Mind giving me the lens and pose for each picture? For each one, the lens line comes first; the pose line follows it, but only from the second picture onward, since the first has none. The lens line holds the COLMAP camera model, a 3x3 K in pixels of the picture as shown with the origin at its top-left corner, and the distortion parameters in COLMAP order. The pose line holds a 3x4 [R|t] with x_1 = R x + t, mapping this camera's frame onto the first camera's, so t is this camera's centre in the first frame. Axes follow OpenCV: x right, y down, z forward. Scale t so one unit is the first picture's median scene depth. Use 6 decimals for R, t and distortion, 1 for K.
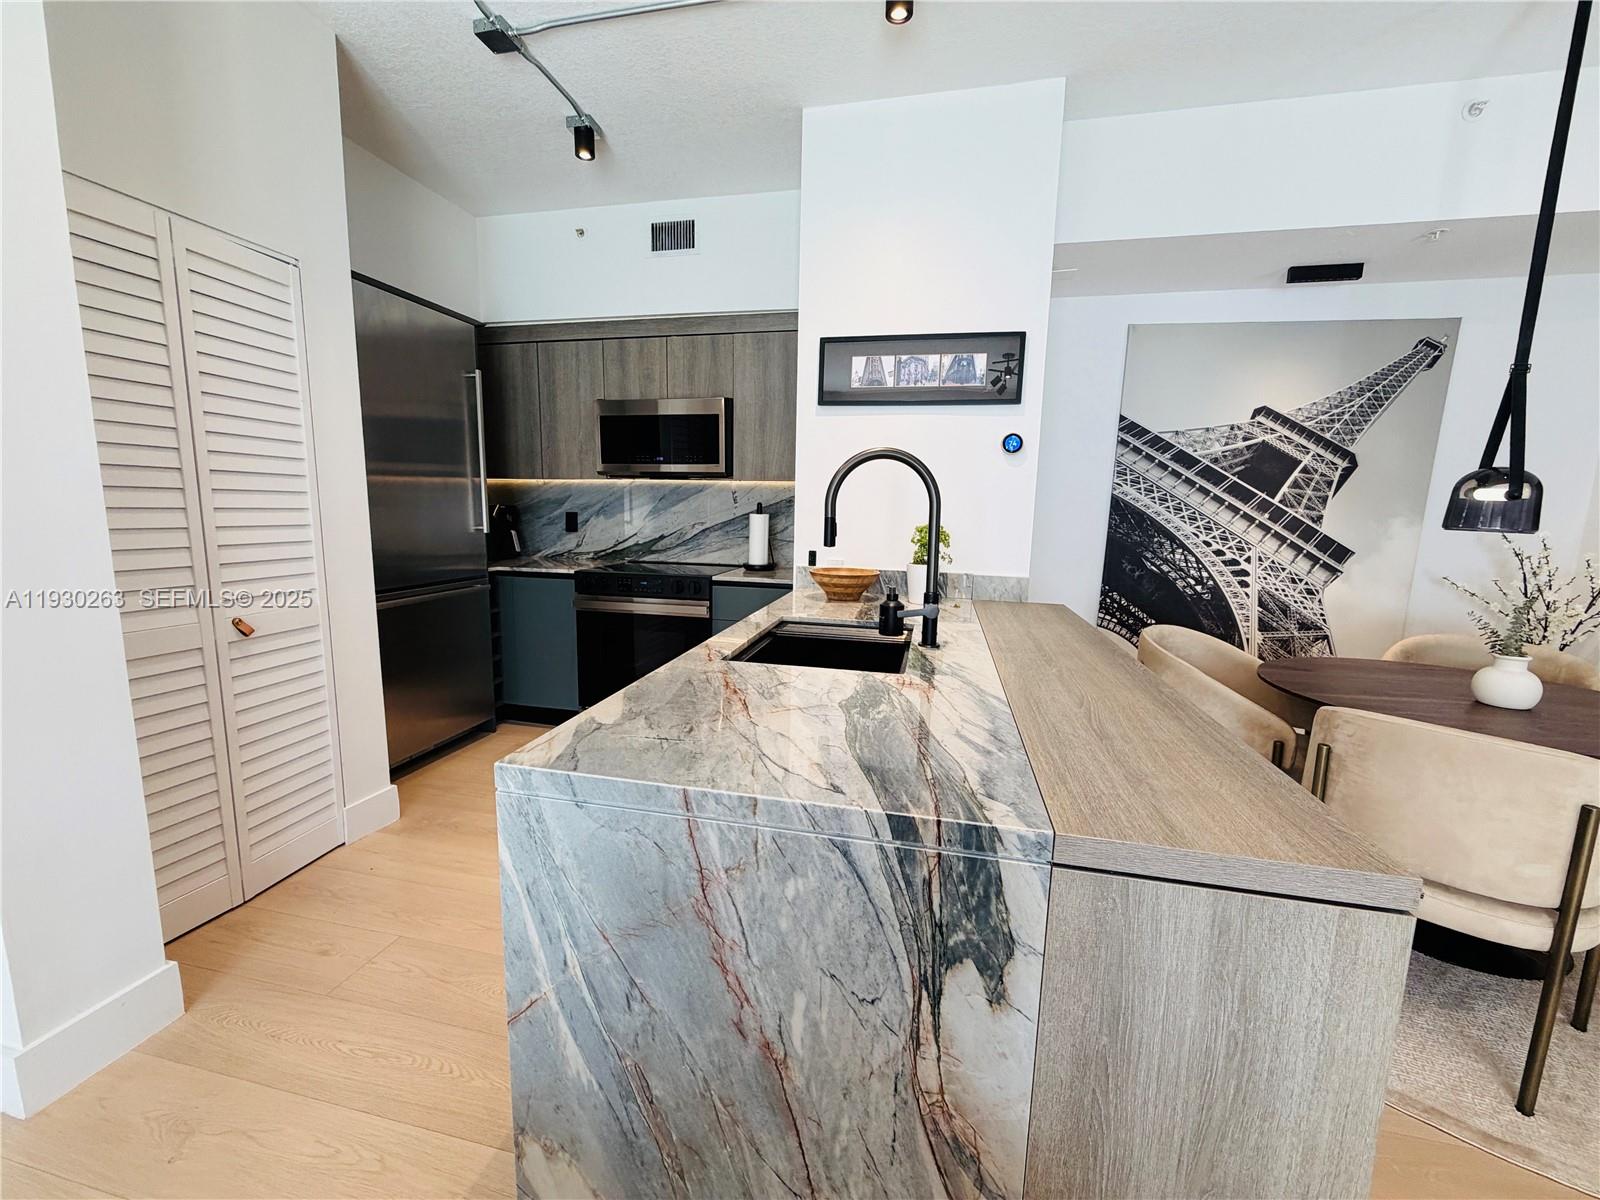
lens RADIAL K [[637.4, 0, 795.1], [0, 637.4, 598.8], [0, 0, 1]] dist [0.000866, -0.000068]
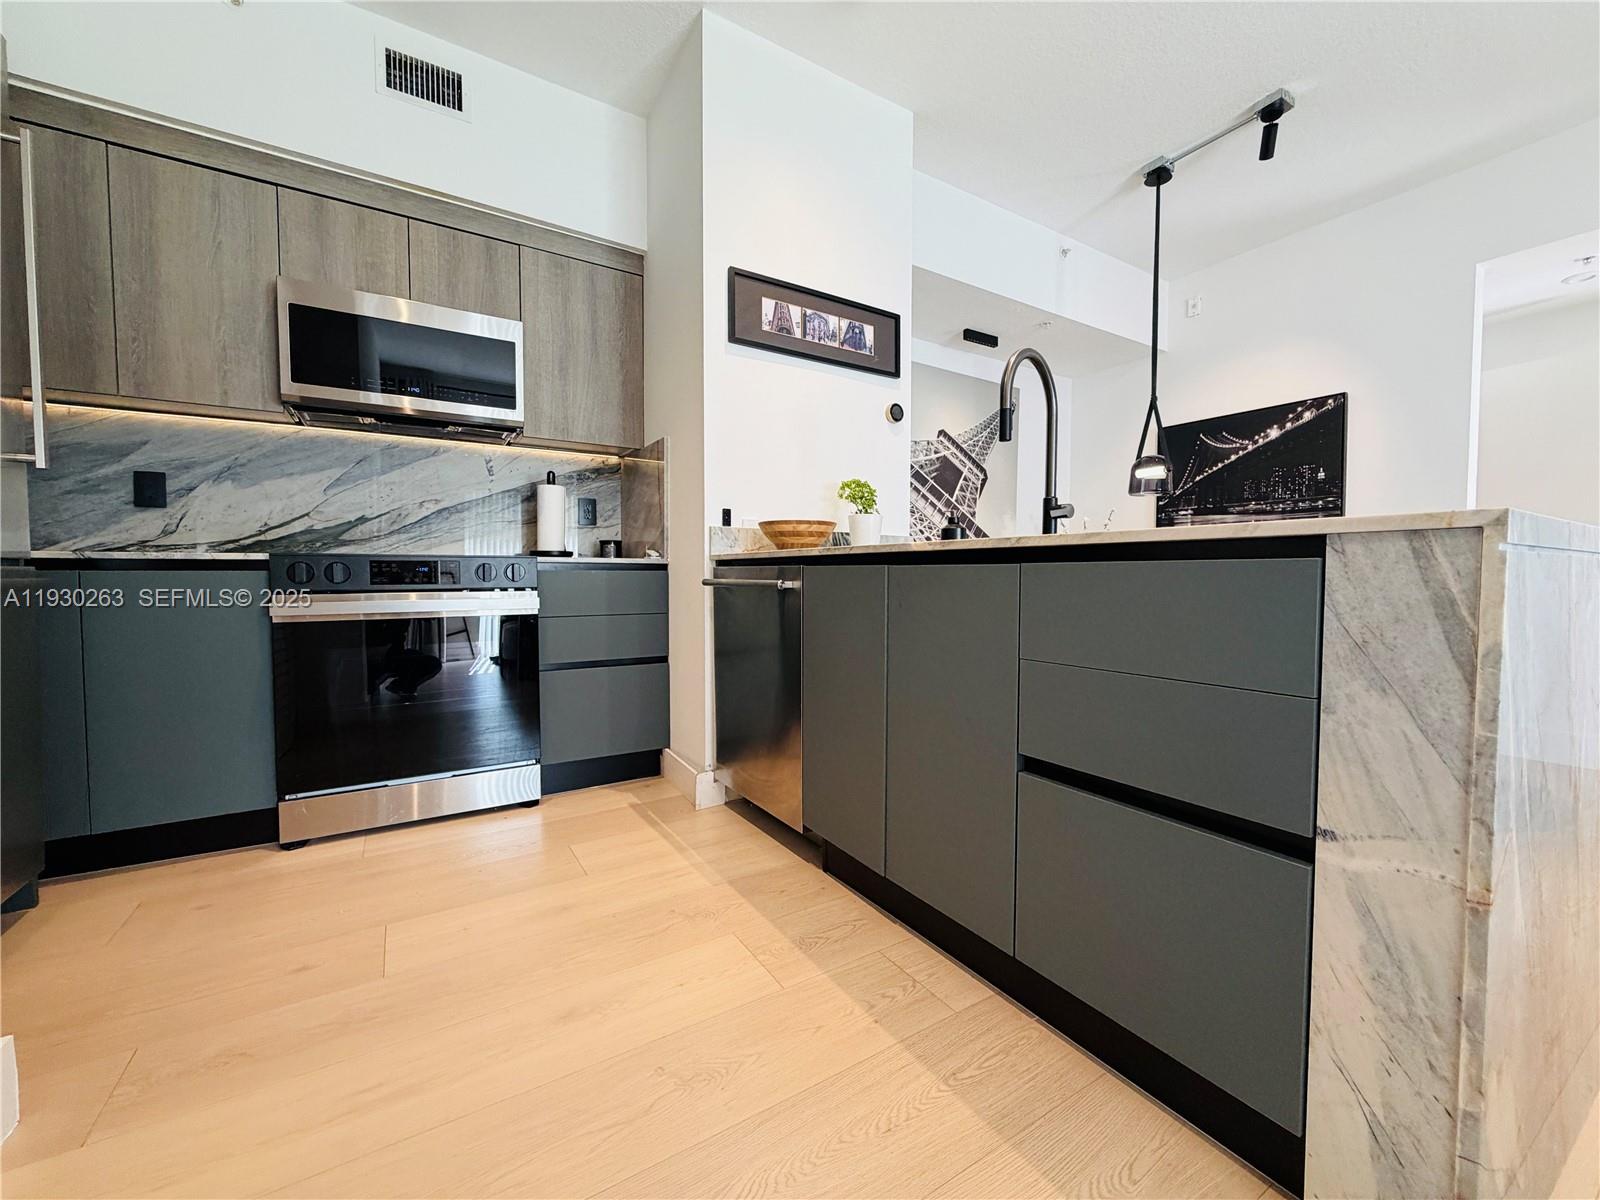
lens RADIAL K [[637.4, 0, 793.8], [0, 637.4, 598.1], [0, 0, 1]] dist [0.000866, -0.000068]
pose [[0.714141, -0.044941, 0.698558, -0.439101], [0.115697, 0.991790, -0.054472, 0.086522], [-0.690375, 0.119722, 0.713477, 0.297807]]
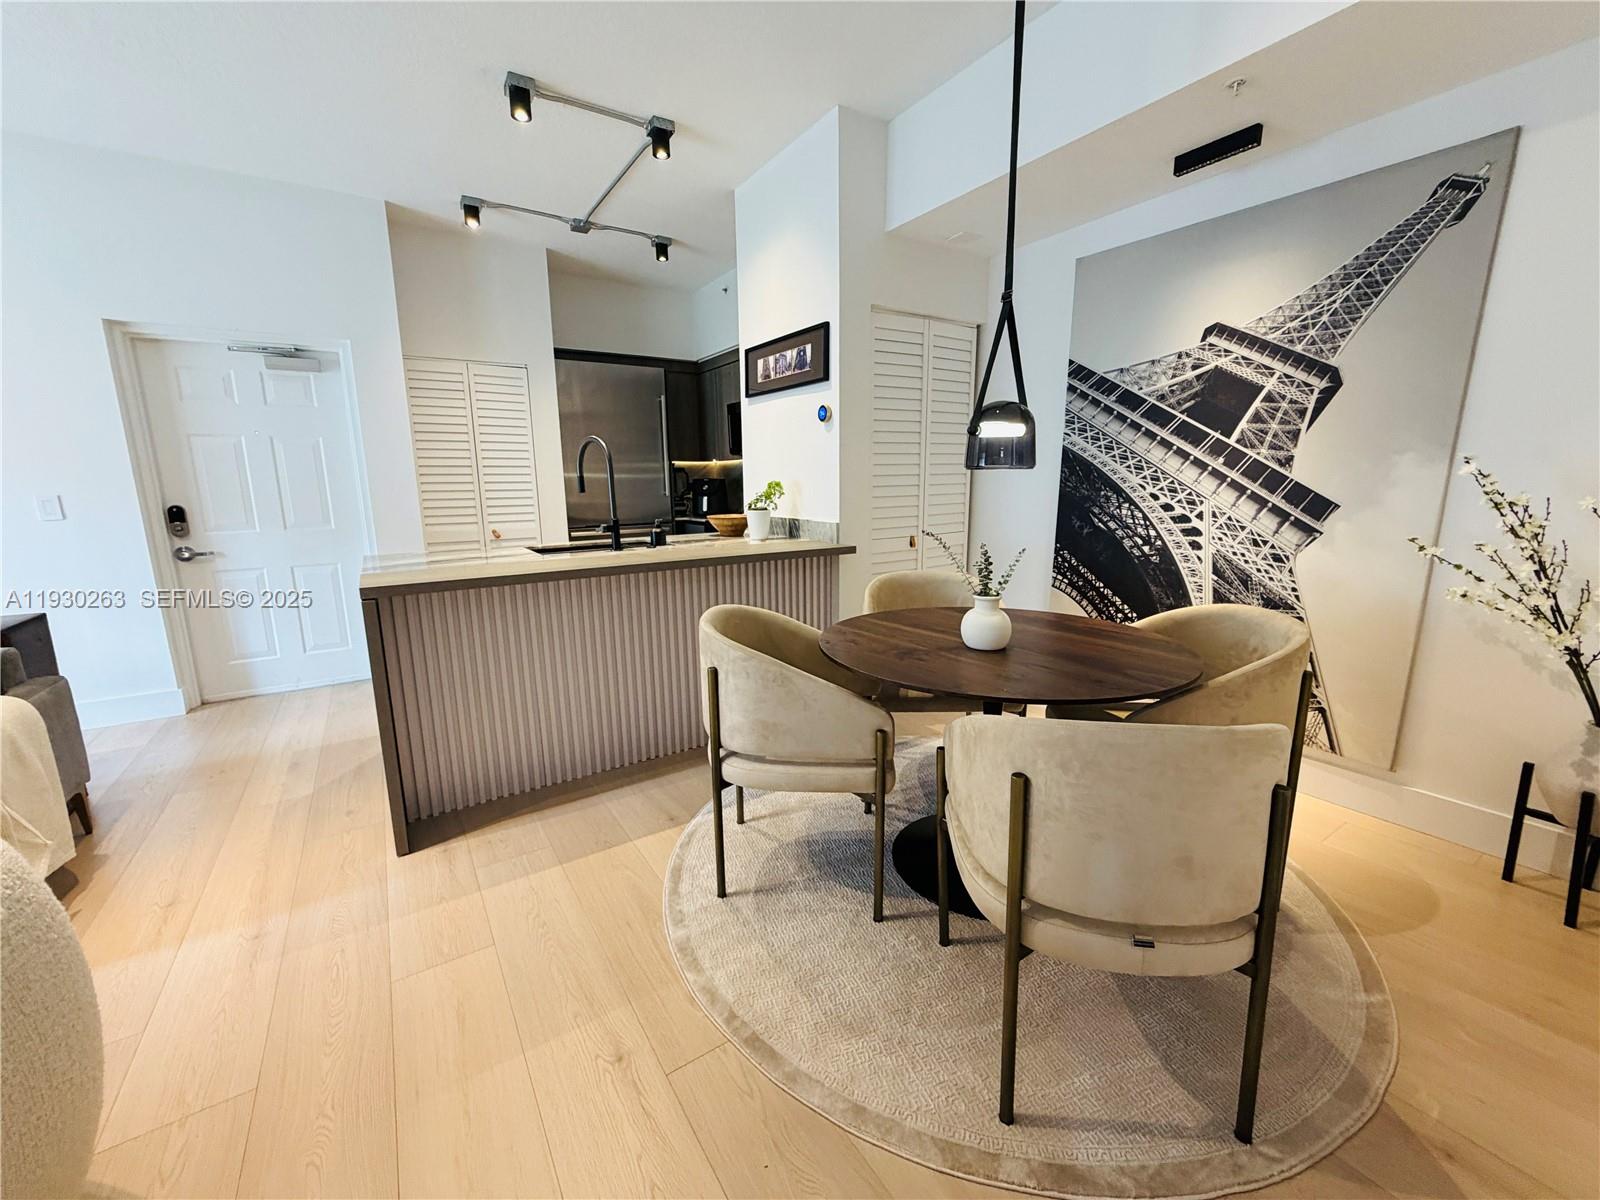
lens RADIAL K [[637.4, 0, 794.2], [0, 637.4, 598.5], [0, 0, 1]] dist [0.000866, -0.000068]
pose [[0.719381, 0.097354, -0.687760, 0.929947], [-0.072474, 0.995245, 0.065073, 0.029662], [0.690825, 0.003033, 0.723016, 0.051182]]
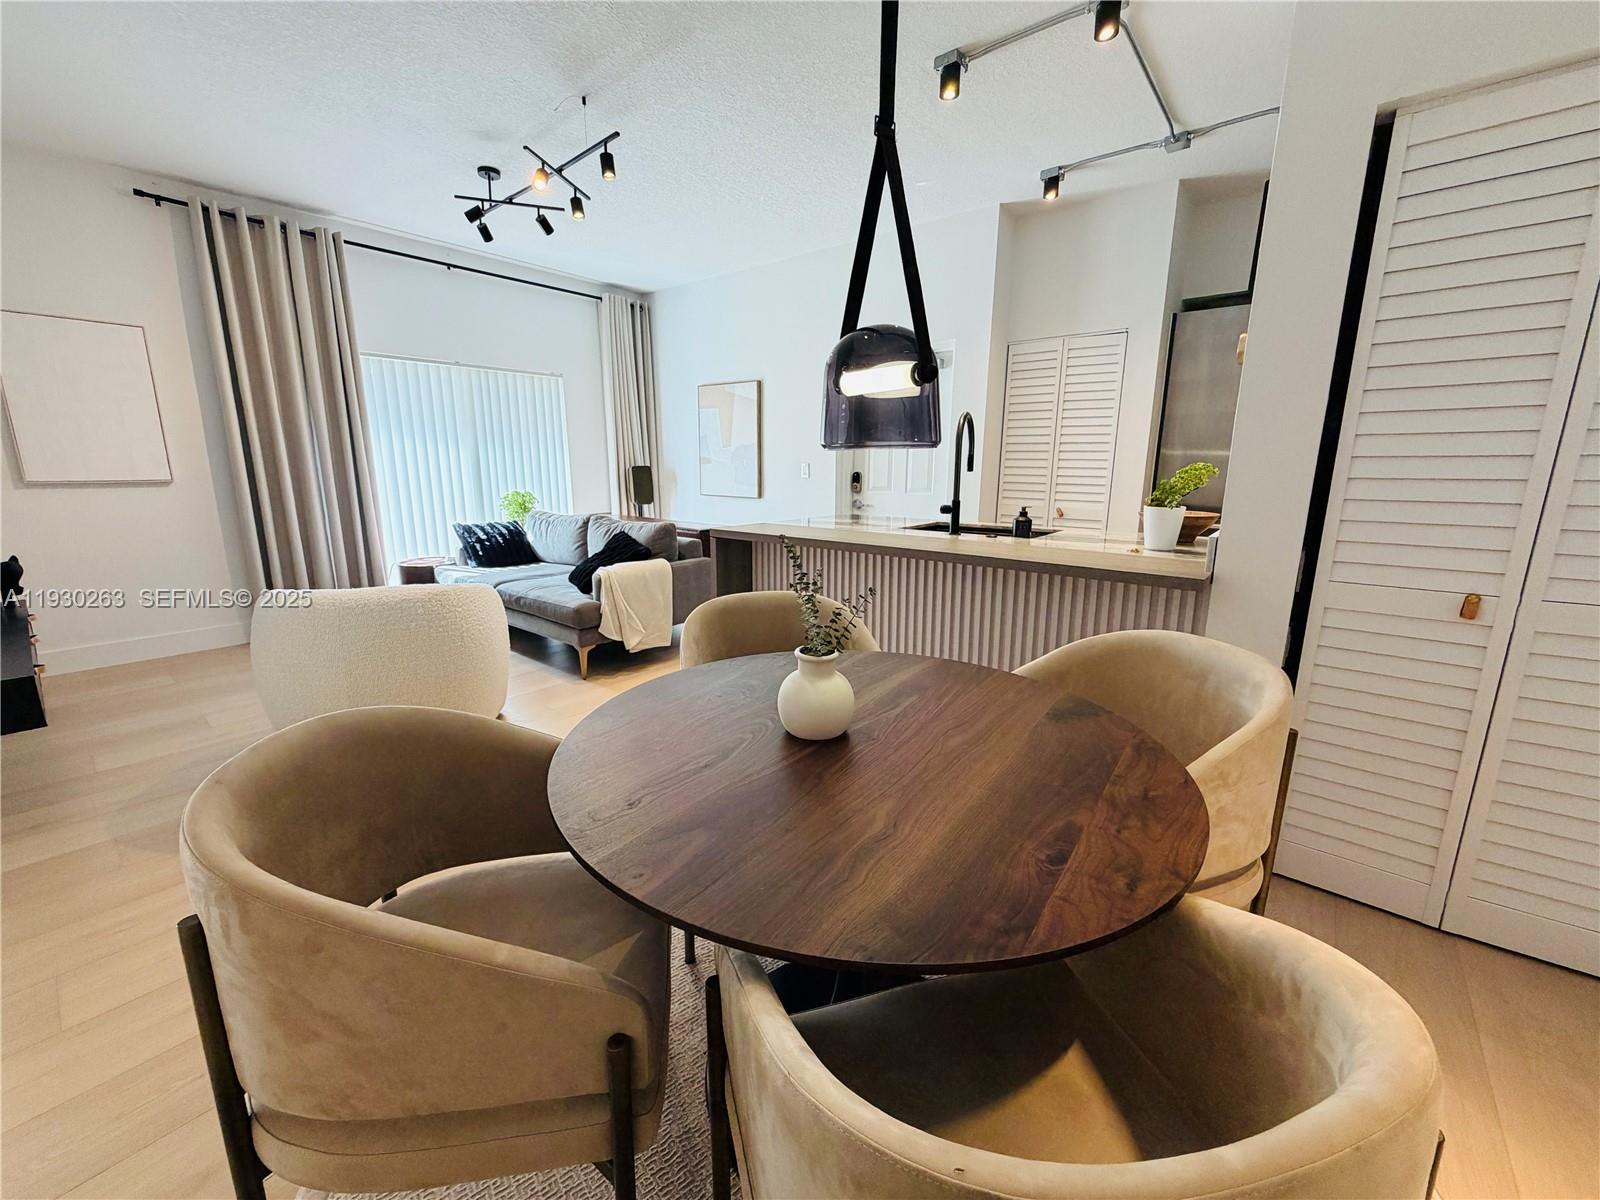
lens RADIAL K [[637.4, 0, 797.0], [0, 637.4, 599.0], [0, 0, 1]] dist [0.000866, -0.000068]
pose [[-0.444780, 0.169465, -0.879461, 0.979084], [-0.142914, 0.955926, 0.256477, -0.067623], [0.884164, 0.239764, -0.400958, 0.713881]]
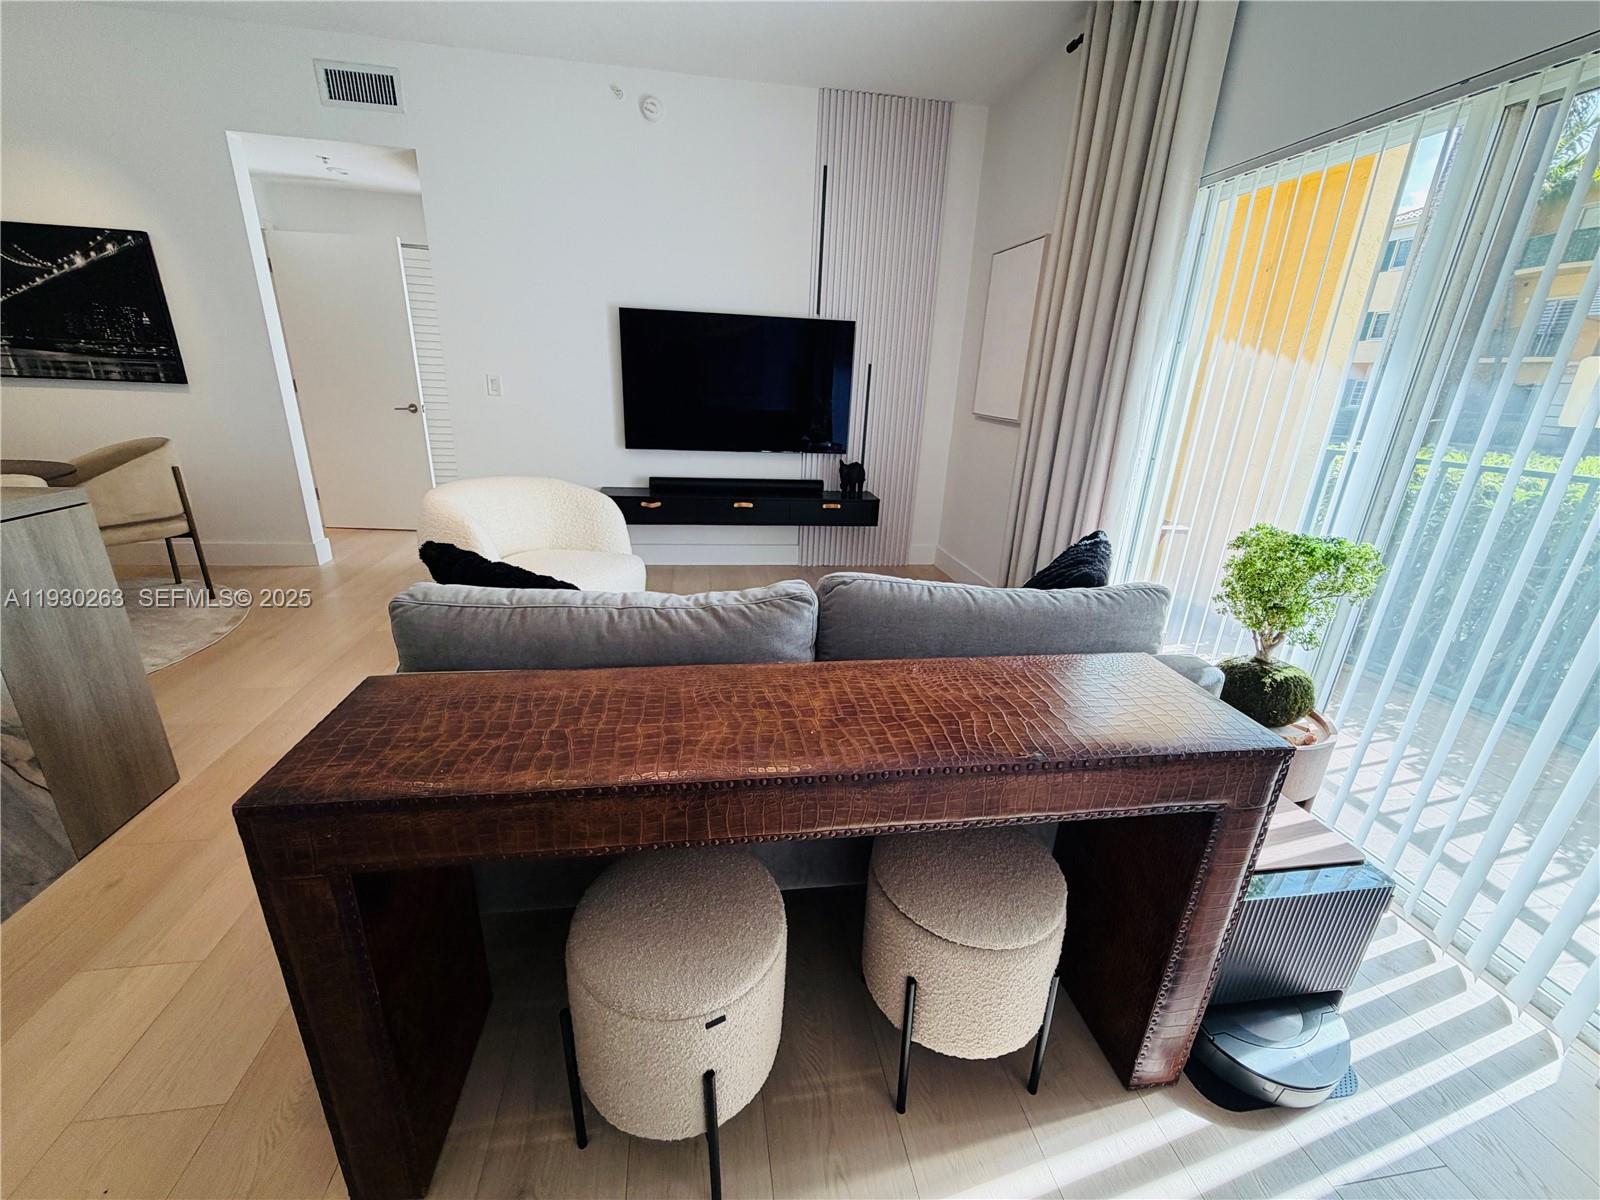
lens RADIAL K [[637.4, 0, 799.2], [0, 637.4, 598.5], [0, 0, 1]] dist [0.000866, -0.000068]
pose [[-0.366987, -0.344205, 0.864201, -0.511457], [0.086356, 0.912405, 0.400076, 0.012996], [-0.926209, 0.221452, -0.305116, -0.170562]]
